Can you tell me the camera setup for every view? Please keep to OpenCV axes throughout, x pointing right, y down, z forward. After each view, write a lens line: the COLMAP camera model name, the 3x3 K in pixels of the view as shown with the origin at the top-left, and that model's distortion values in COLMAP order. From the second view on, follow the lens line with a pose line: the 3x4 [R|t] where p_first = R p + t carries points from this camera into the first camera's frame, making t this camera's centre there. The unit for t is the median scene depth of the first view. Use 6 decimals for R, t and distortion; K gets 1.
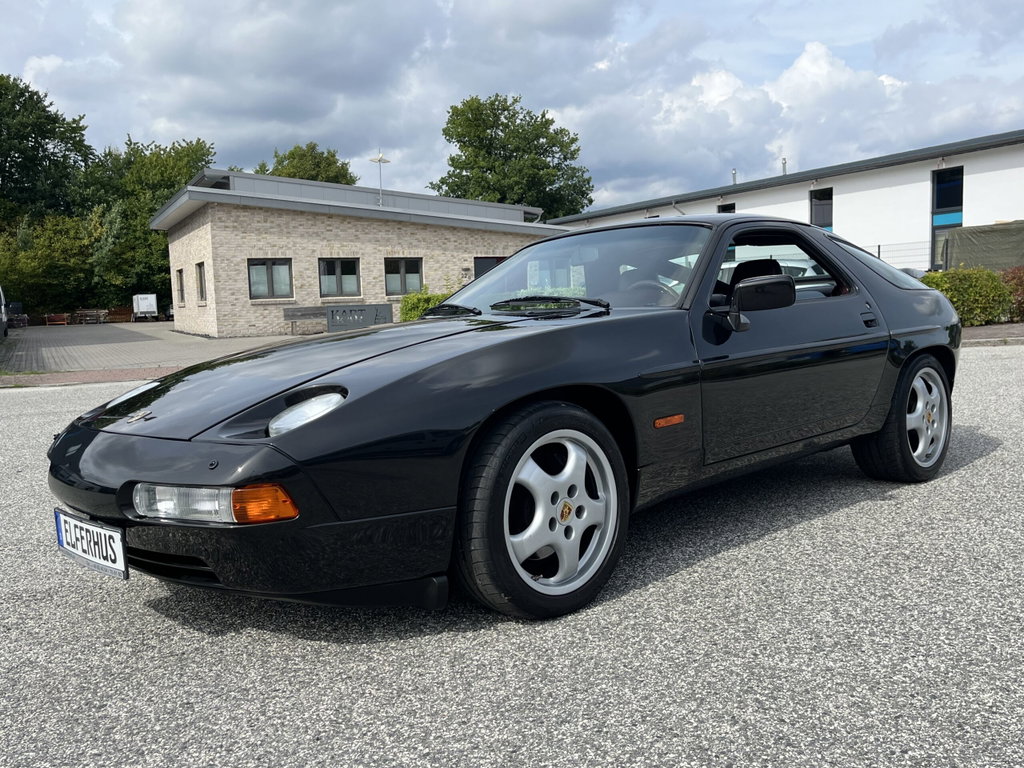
lens RADIAL K [[917.3, 0, 512.2], [0, 917.3, 386.2], [0, 0, 1]] dist [0.033633, -0.033390]
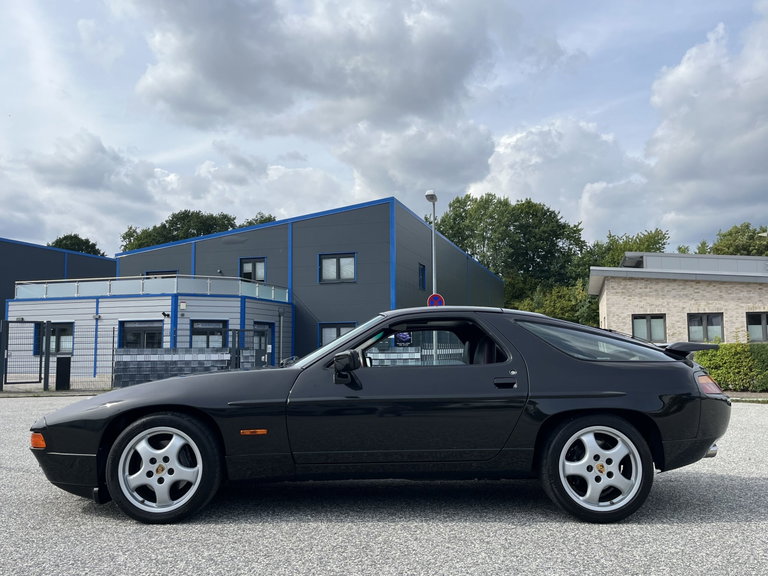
lens RADIAL K [[649.6, 0, 384.4], [0, 649.6, 291.5], [0, 0, 1]] dist [0.029608, -0.006244]
pose [[0.724766, -0.033437, -0.688183, 1.147943], [-0.081978, 0.987542, -0.134318, -0.075600], [0.684100, 0.153765, 0.712996, 0.227822]]
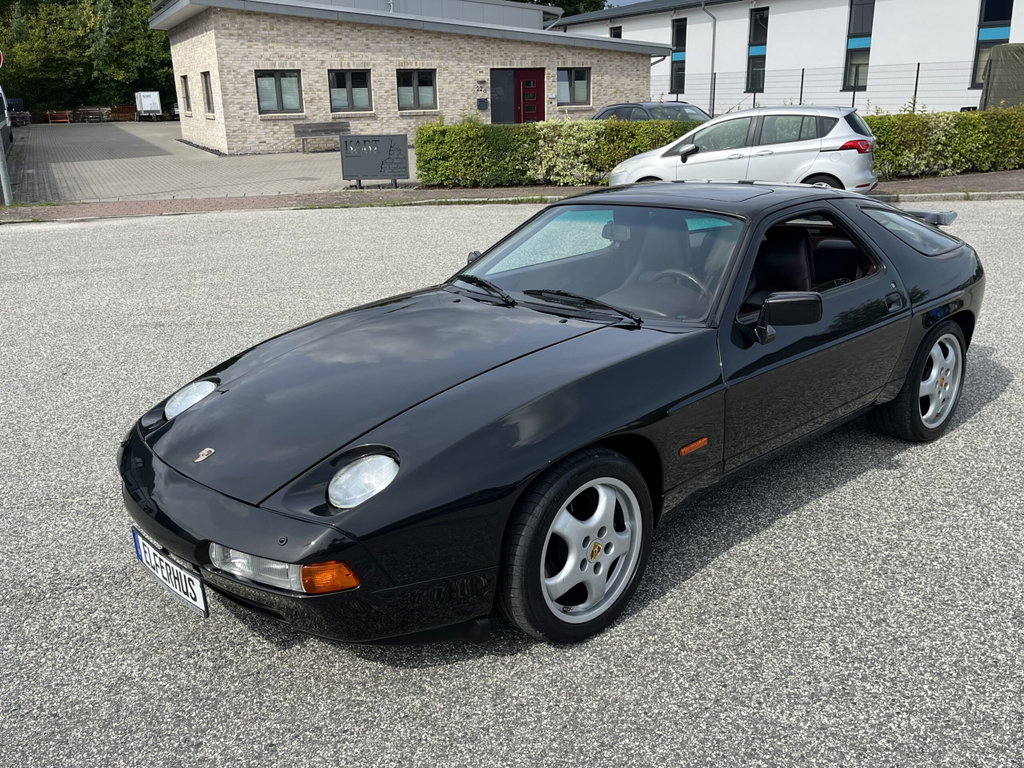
lens RADIAL K [[917.3, 0, 509.1], [0, 917.3, 380.6], [0, 0, 1]] dist [0.033633, -0.033390]
pose [[0.999745, 0.017675, -0.014074, -0.027738], [-0.014346, 0.977815, 0.208978, -0.242861], [0.017456, -0.208723, 0.977819, -0.030462]]
